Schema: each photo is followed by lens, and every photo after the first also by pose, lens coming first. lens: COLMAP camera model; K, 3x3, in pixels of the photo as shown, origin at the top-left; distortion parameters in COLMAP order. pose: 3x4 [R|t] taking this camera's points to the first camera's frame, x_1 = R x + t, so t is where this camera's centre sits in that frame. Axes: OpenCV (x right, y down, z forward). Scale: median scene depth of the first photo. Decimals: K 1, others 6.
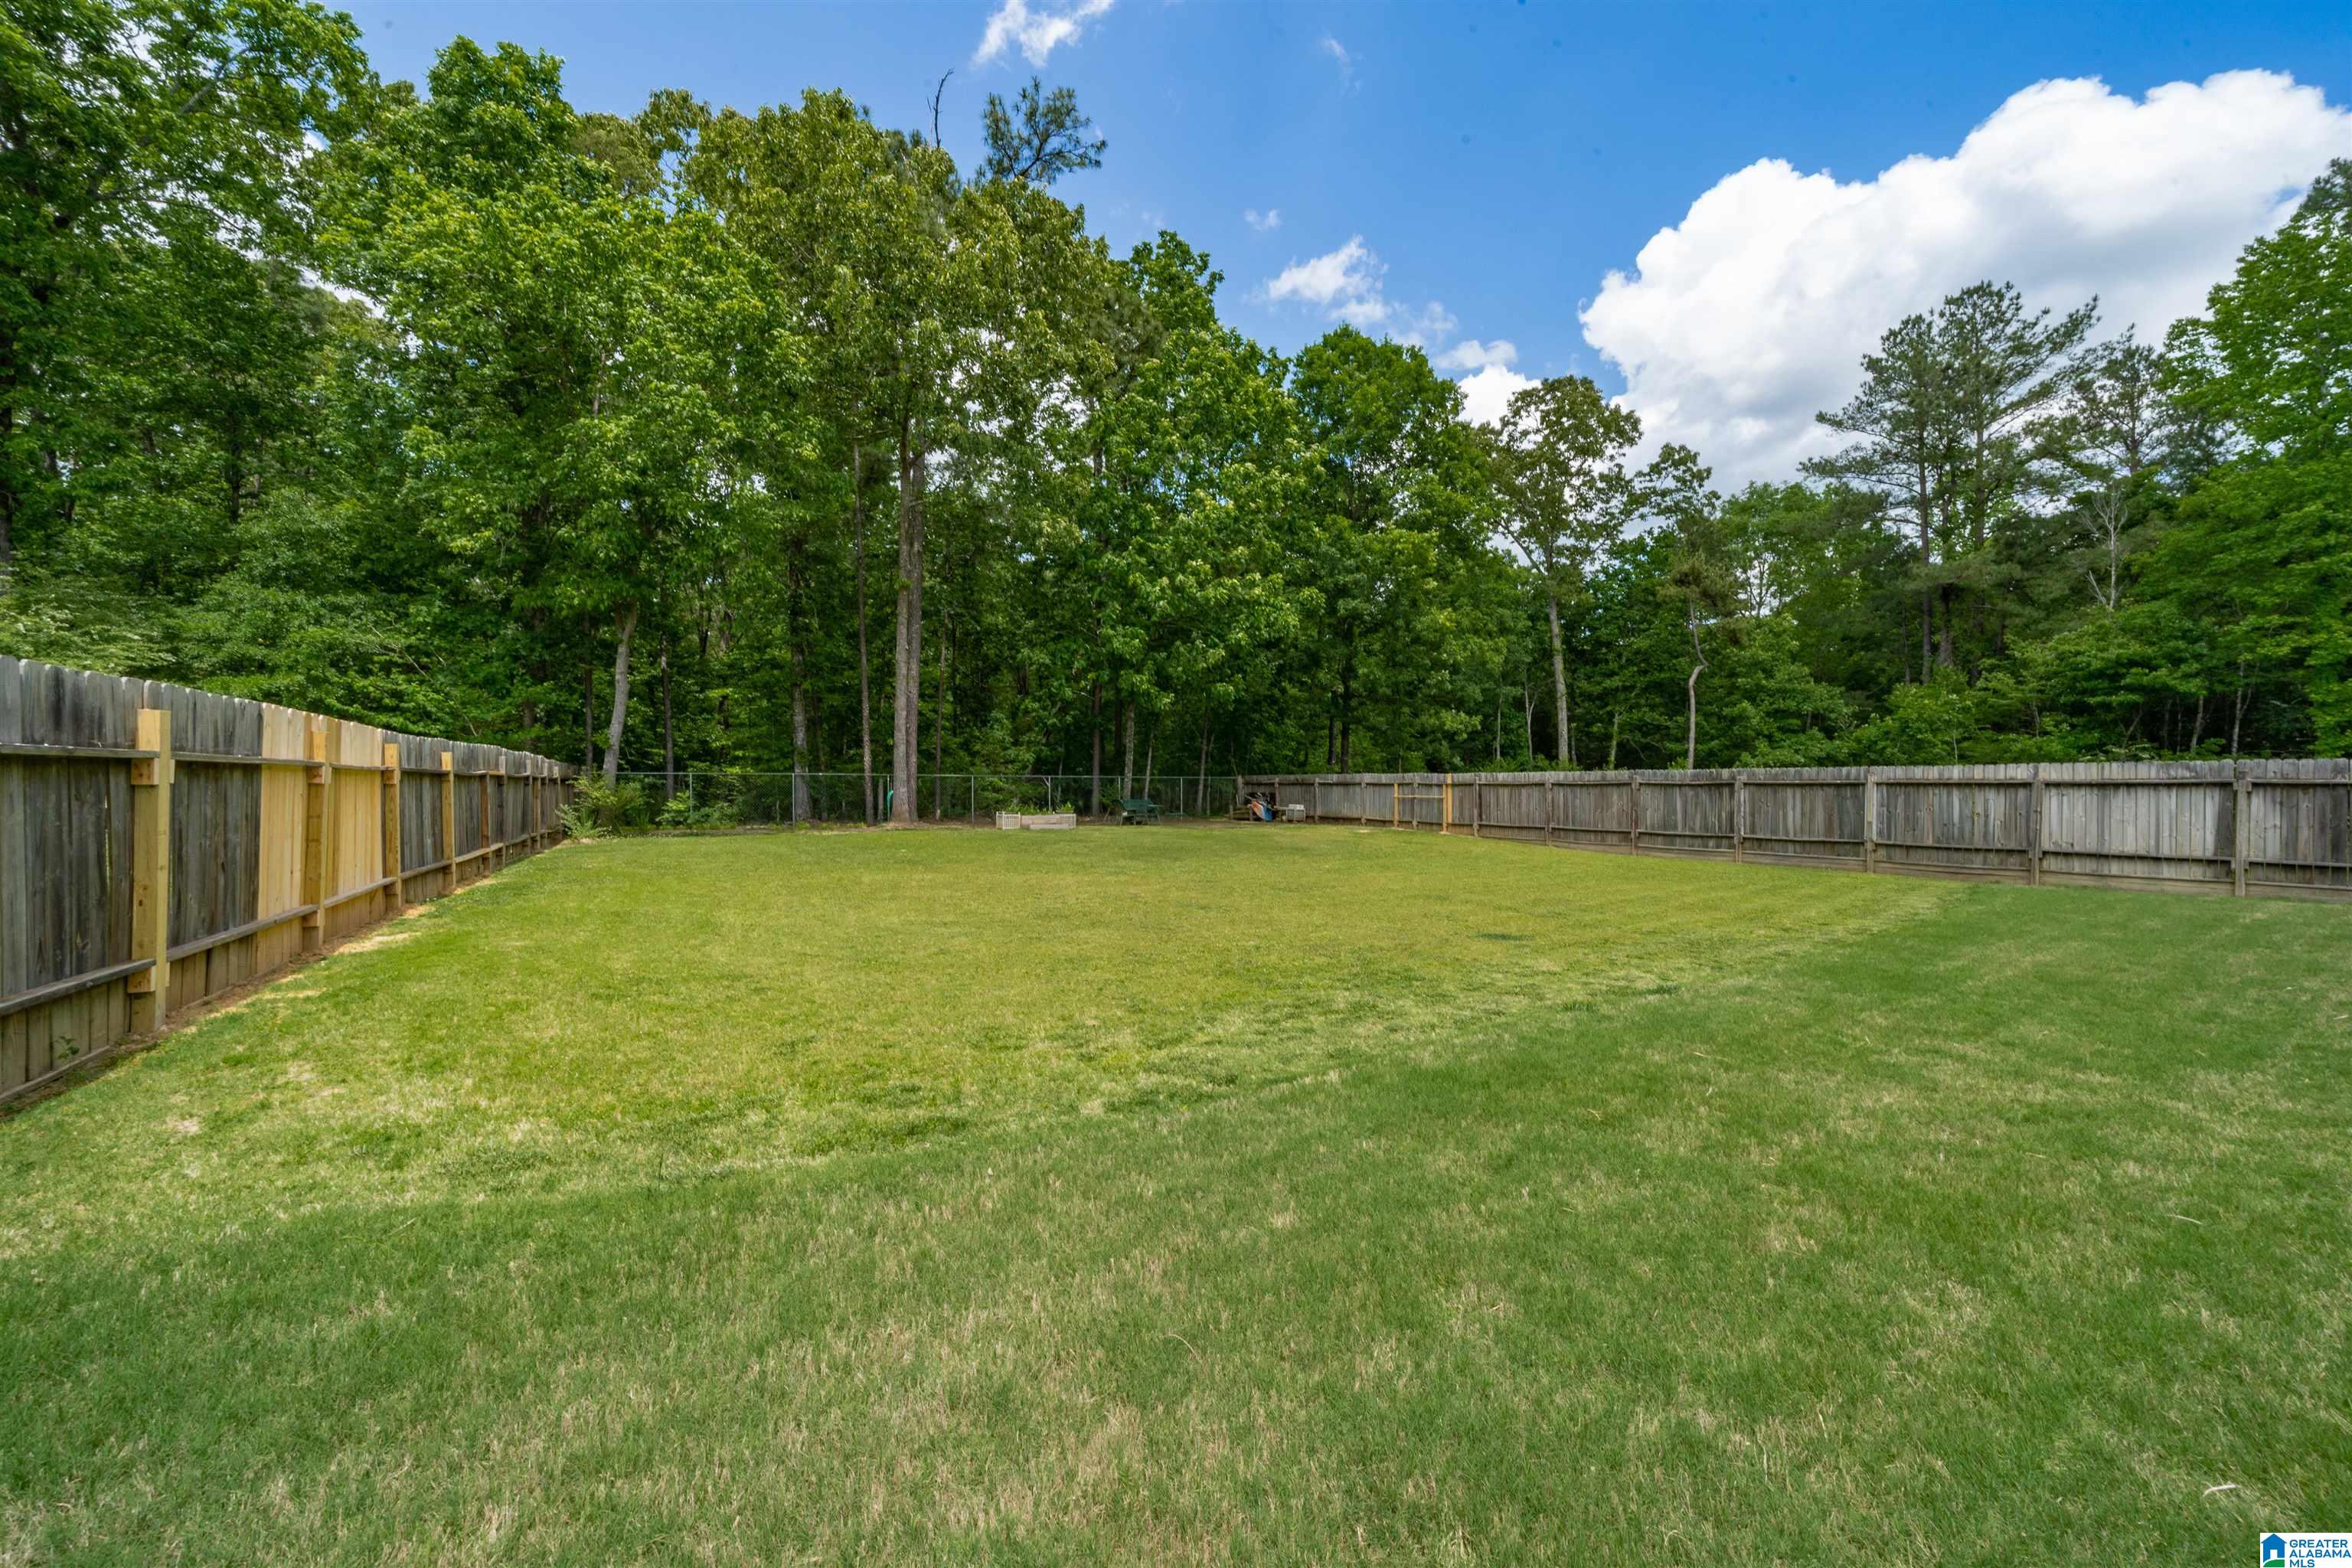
lens RADIAL K [[869.5, 0, 1176.0], [0, 869.5, 784.0], [0, 0, 1]] dist [-0.009591, 0.000158]
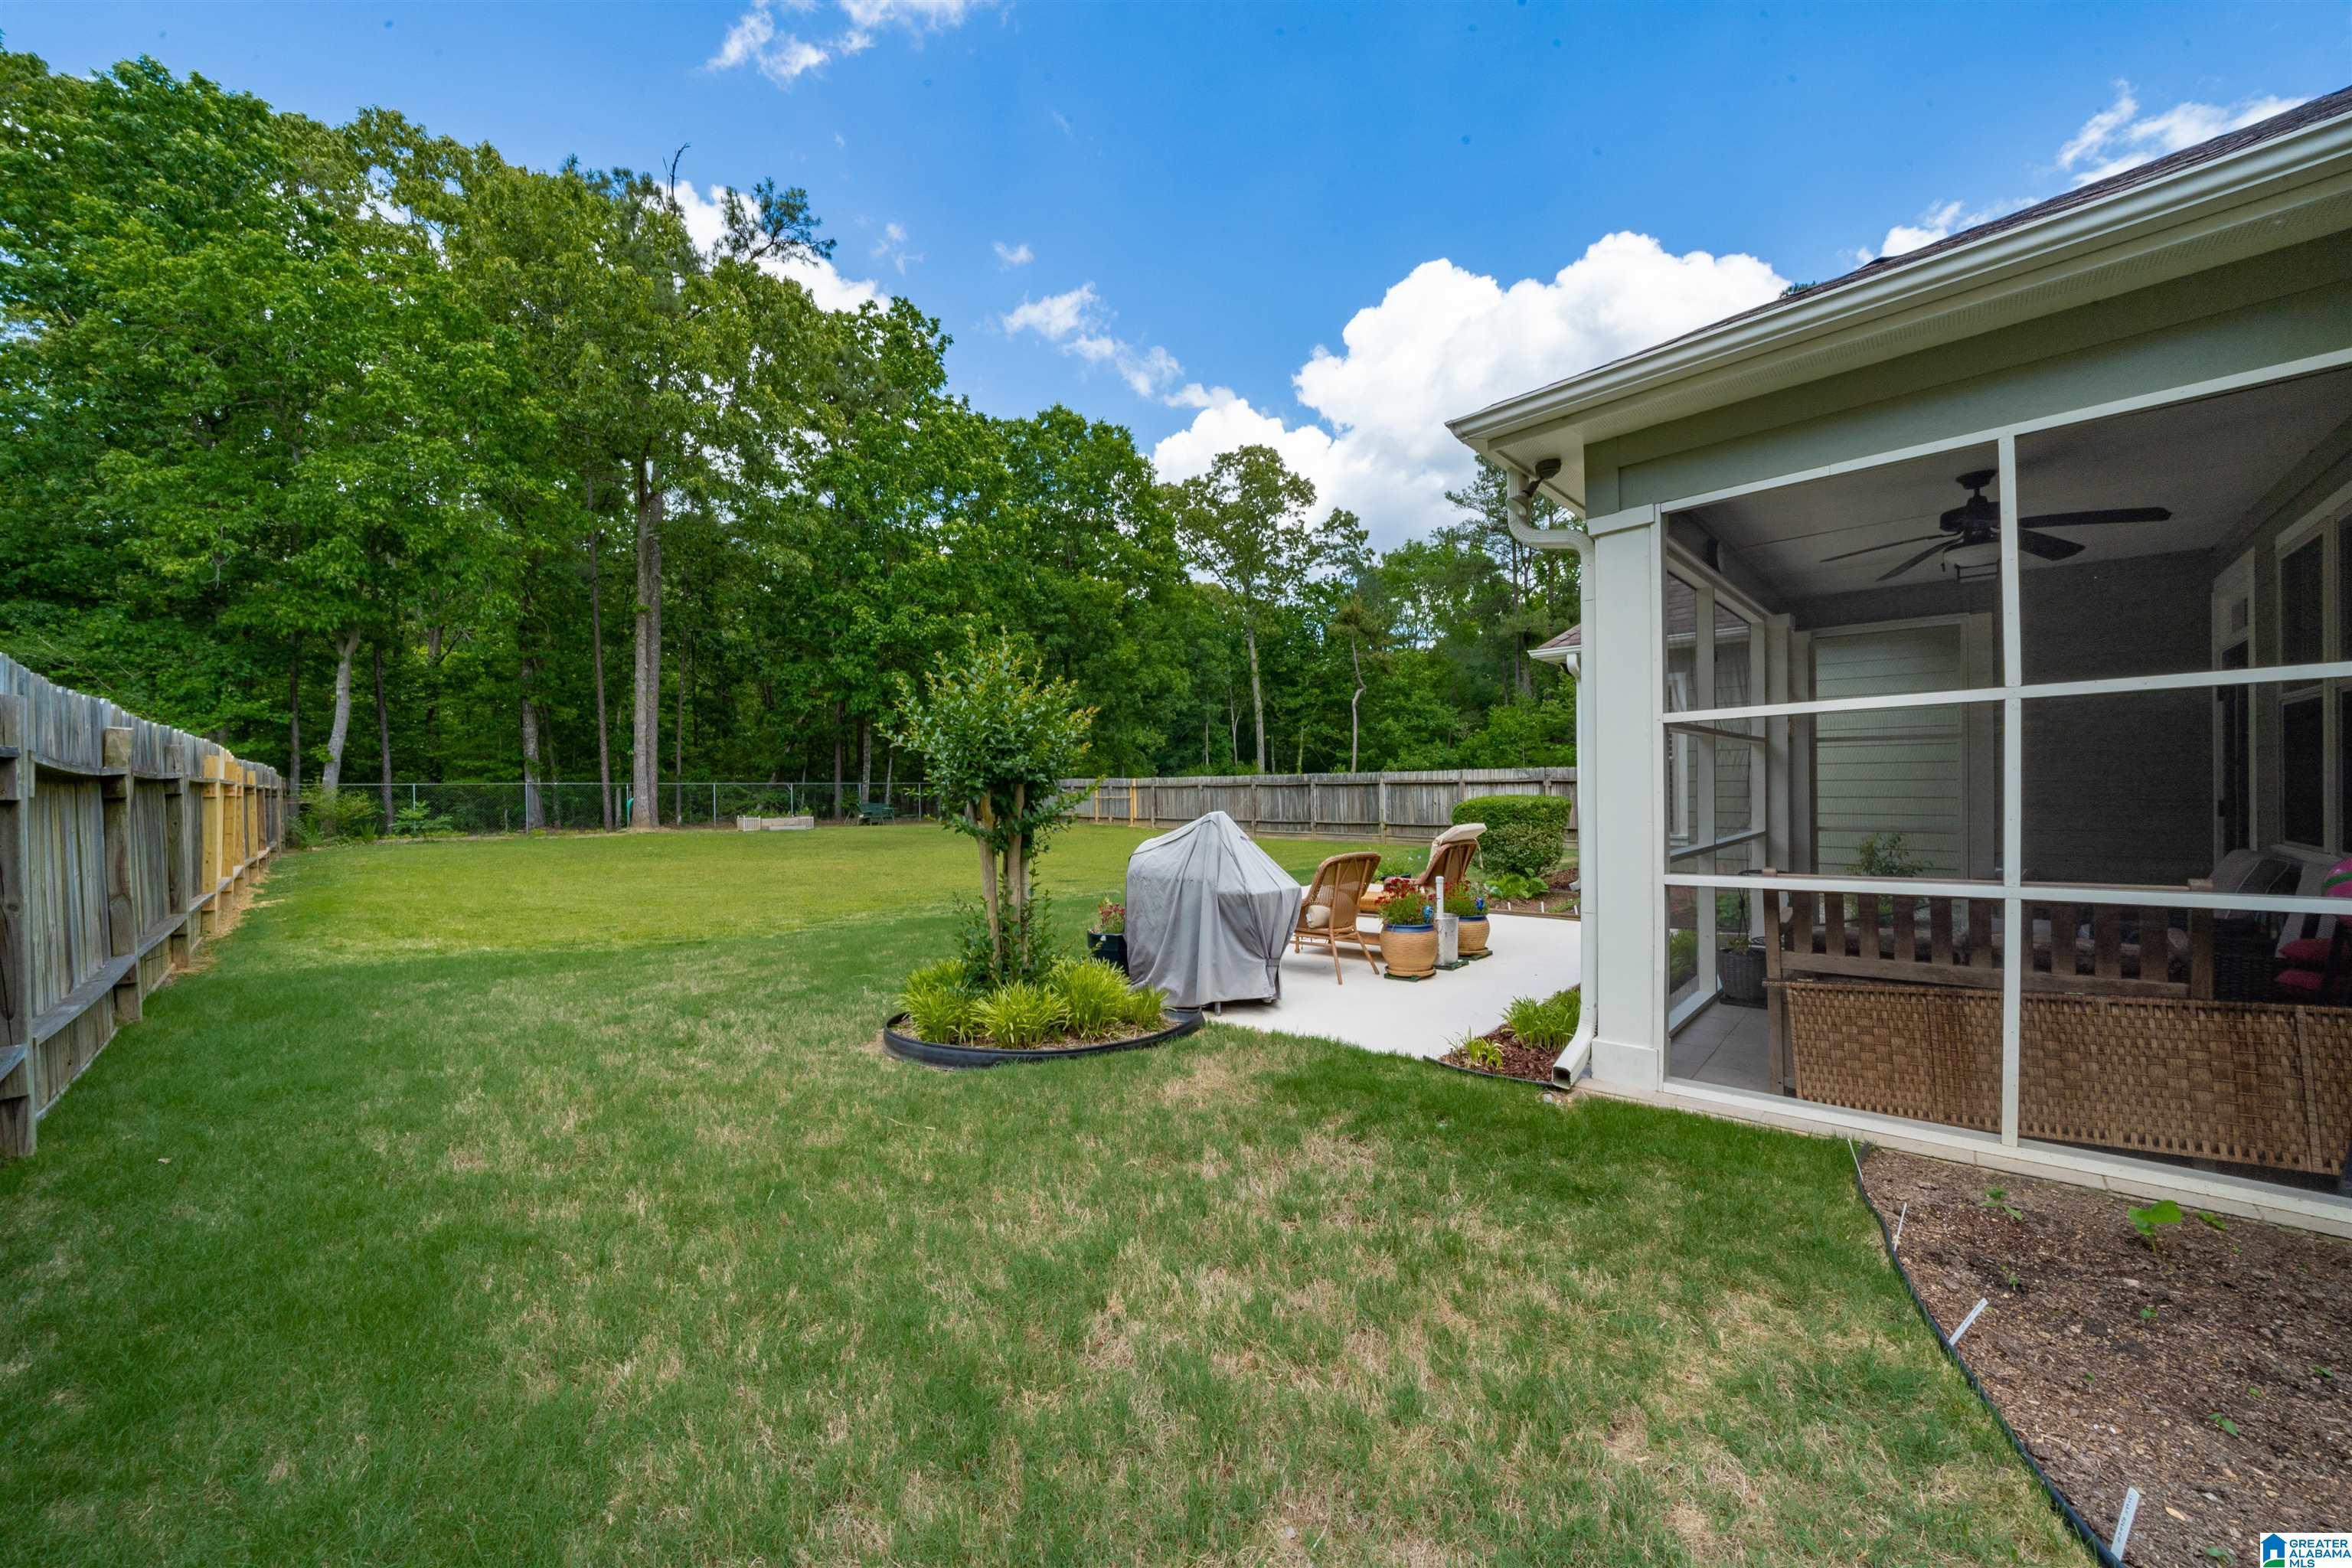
lens RADIAL K [[869.5, 0, 1176.0], [0, 869.5, 784.0], [0, 0, 1]] dist [-0.009591, 0.000158]
pose [[0.966994, -0.009804, 0.254612, 0.042046], [0.010957, 0.999935, -0.003109, 0.000564], [-0.254565, 0.005796, 0.967038, -0.169612]]
